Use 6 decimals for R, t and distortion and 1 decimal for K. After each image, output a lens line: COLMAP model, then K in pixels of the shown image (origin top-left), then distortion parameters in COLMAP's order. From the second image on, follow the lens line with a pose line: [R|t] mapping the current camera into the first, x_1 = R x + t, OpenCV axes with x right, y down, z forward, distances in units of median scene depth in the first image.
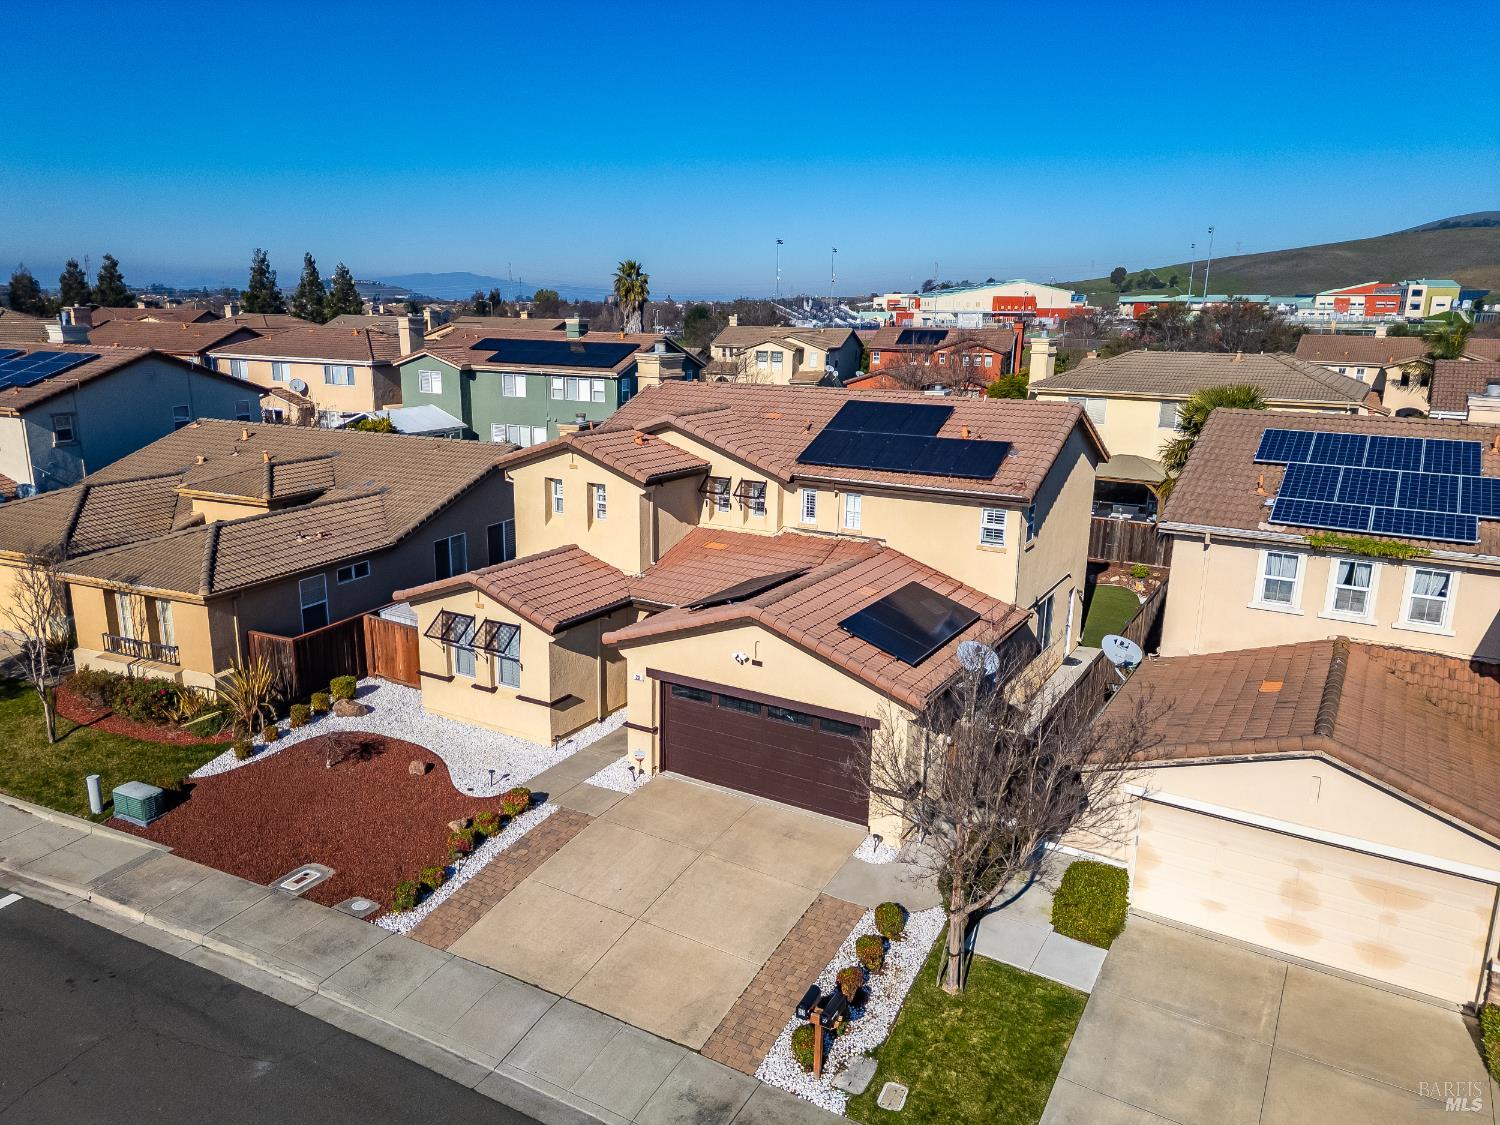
lens RADIAL K [[1046.8, 0, 747.1], [0, 1046.8, 562.5], [0, 0, 1]] dist [0.062501, -0.051334]
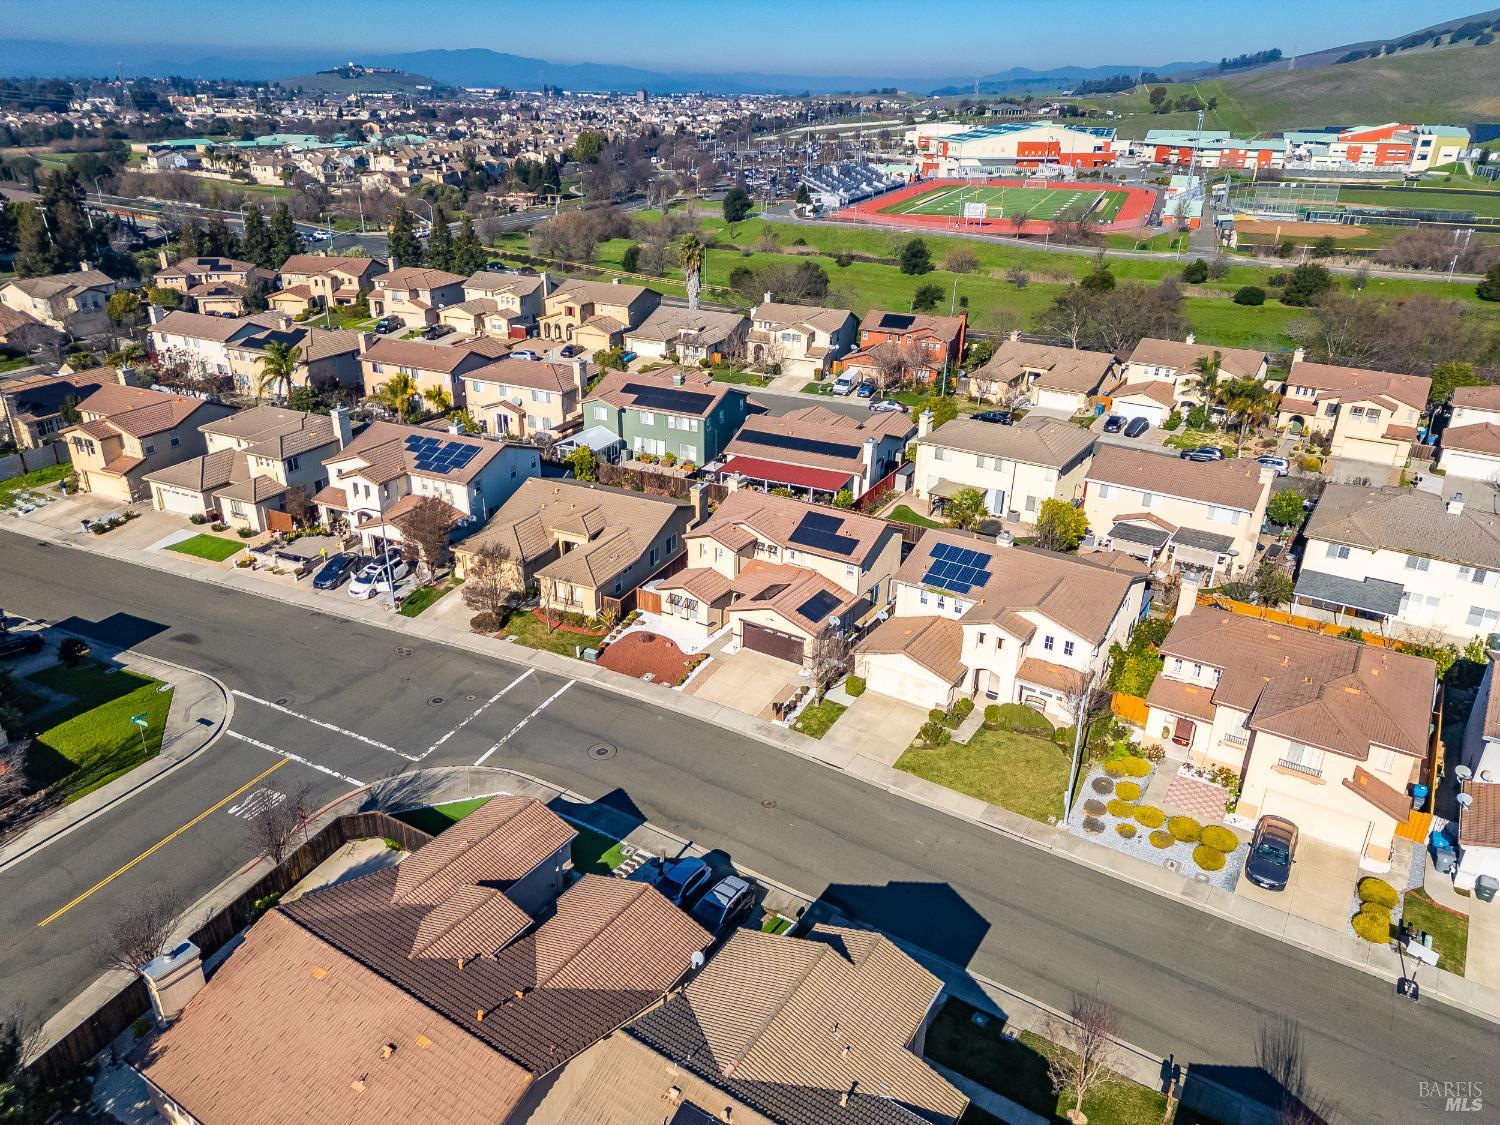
lens RADIAL K [[1046.8, 0, 741.5], [0, 1046.8, 563.2], [0, 0, 1]] dist [0.062501, -0.051334]
pose [[0.999342, 0.011693, -0.034328, 0.020730], [-0.005206, 0.983042, 0.183307, -0.610604], [0.035889, -0.183008, 0.982456, -2.003795]]
